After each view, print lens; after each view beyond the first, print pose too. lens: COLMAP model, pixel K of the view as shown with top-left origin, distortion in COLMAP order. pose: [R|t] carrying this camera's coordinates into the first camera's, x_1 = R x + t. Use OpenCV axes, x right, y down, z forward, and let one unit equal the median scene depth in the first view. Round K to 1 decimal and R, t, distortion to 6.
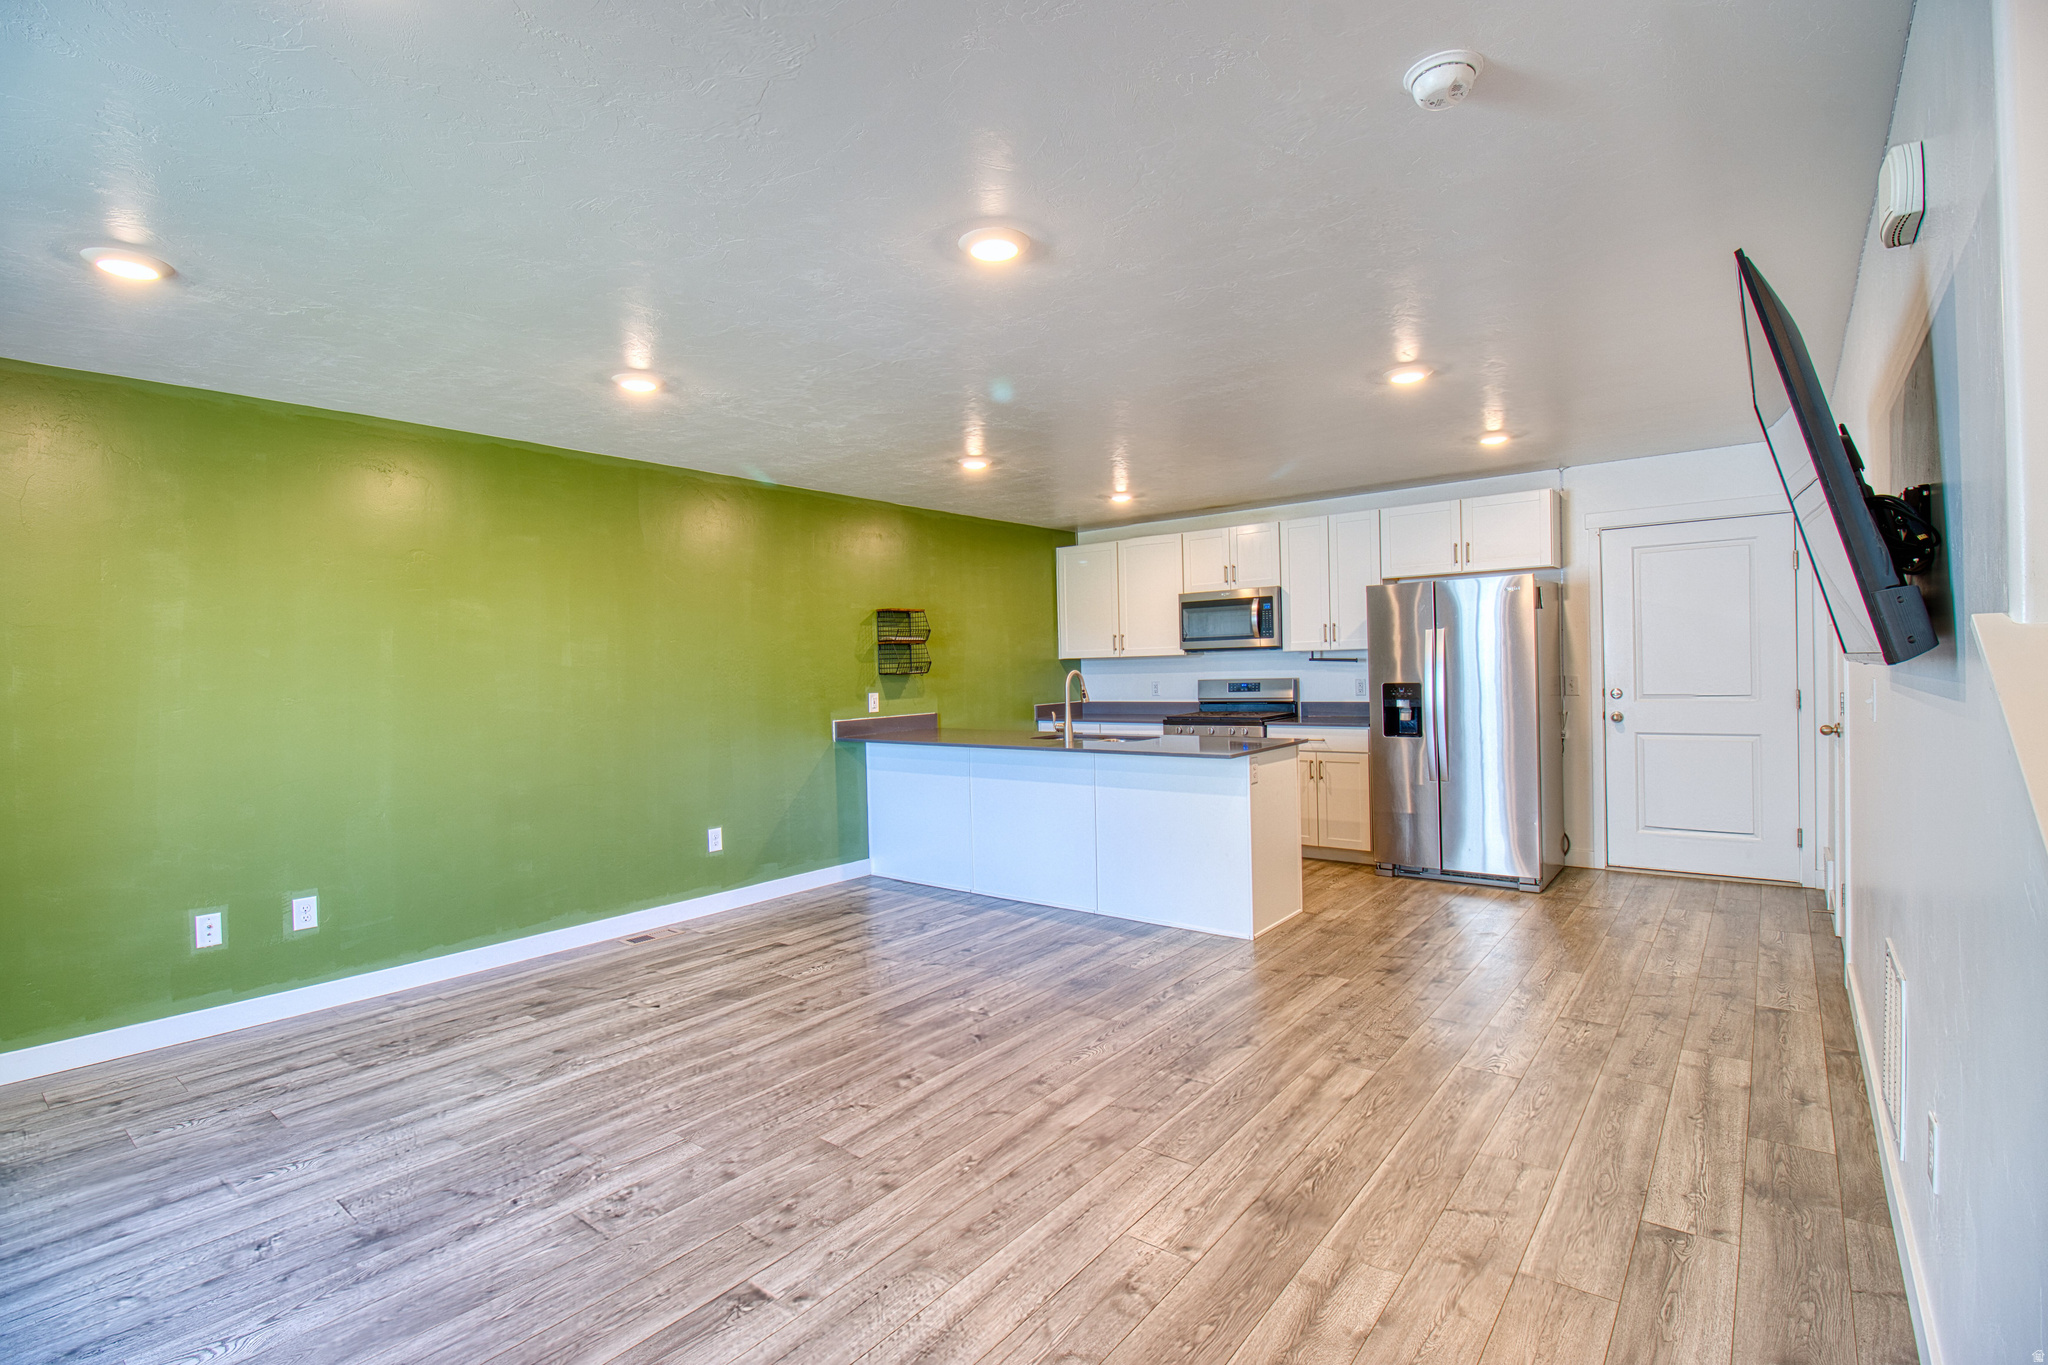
lens RADIAL K [[947.5, 0, 1017.2], [0, 947.5, 682.4], [0, 0, 1]] dist [0.003454, -0.015951]
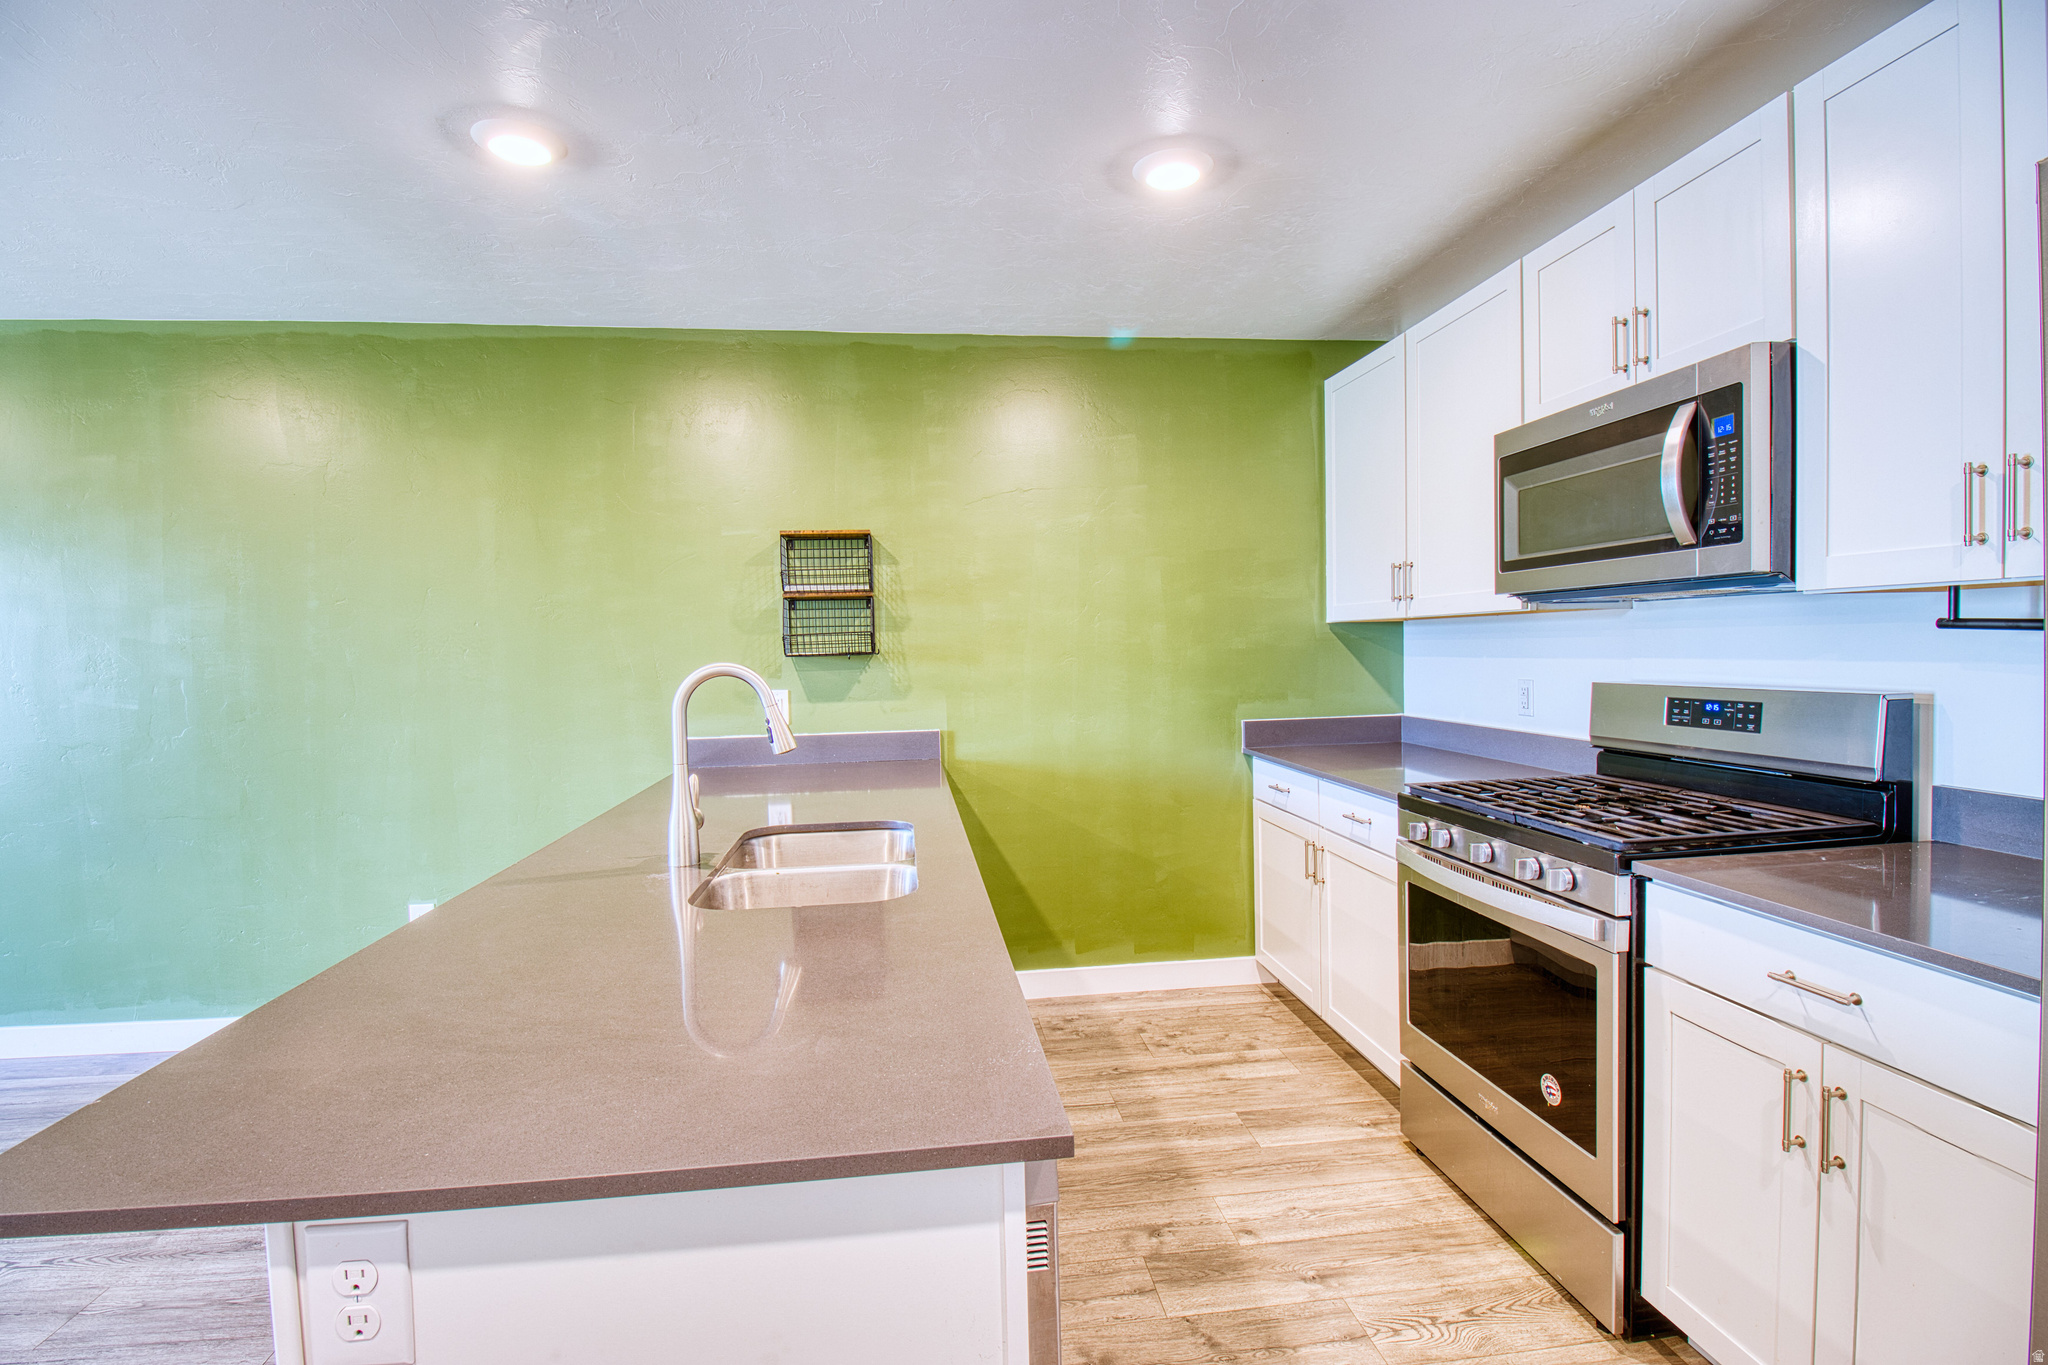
lens RADIAL K [[950.0, 0, 1020.6], [0, 950.0, 682.3], [0, 0, 1]] dist [0.003036, -0.015968]
pose [[0.715216, 0.037924, -0.697873, 0.375083], [-0.010163, 0.998985, 0.043871, -0.020950], [0.698829, -0.024285, 0.714876, 0.806984]]
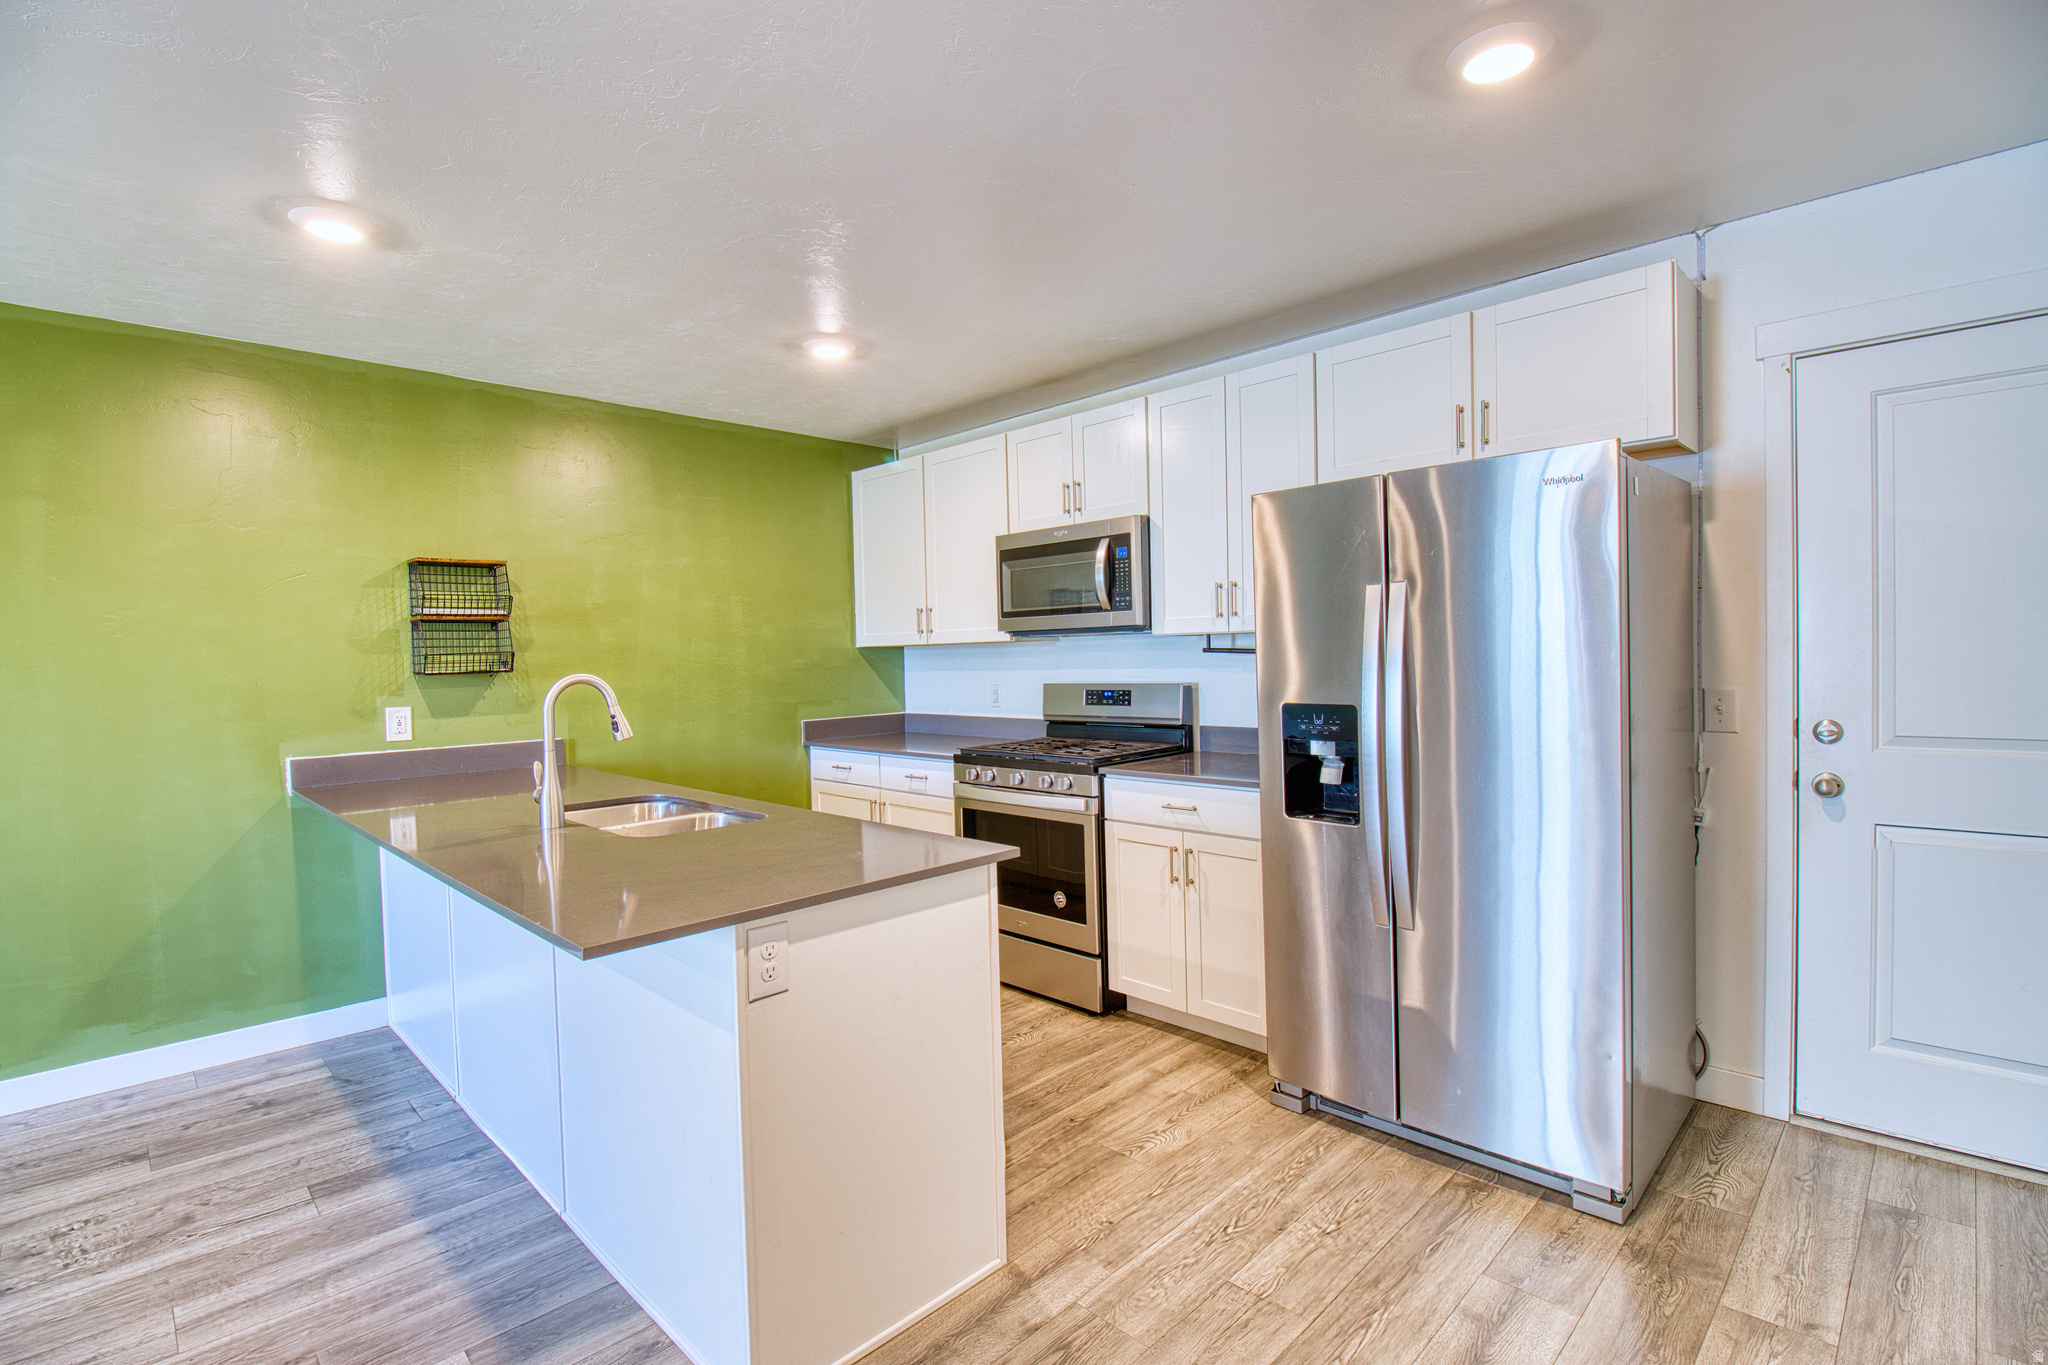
lens RADIAL K [[950.0, 0, 1020.6], [0, 950.0, 682.3], [0, 0, 1]] dist [0.003036, -0.015968]
pose [[0.993630, 0.006974, -0.112474, 0.322756], [-0.005518, 0.999897, 0.013253, -0.015014], [0.112555, -0.012548, 0.993566, 0.543665]]
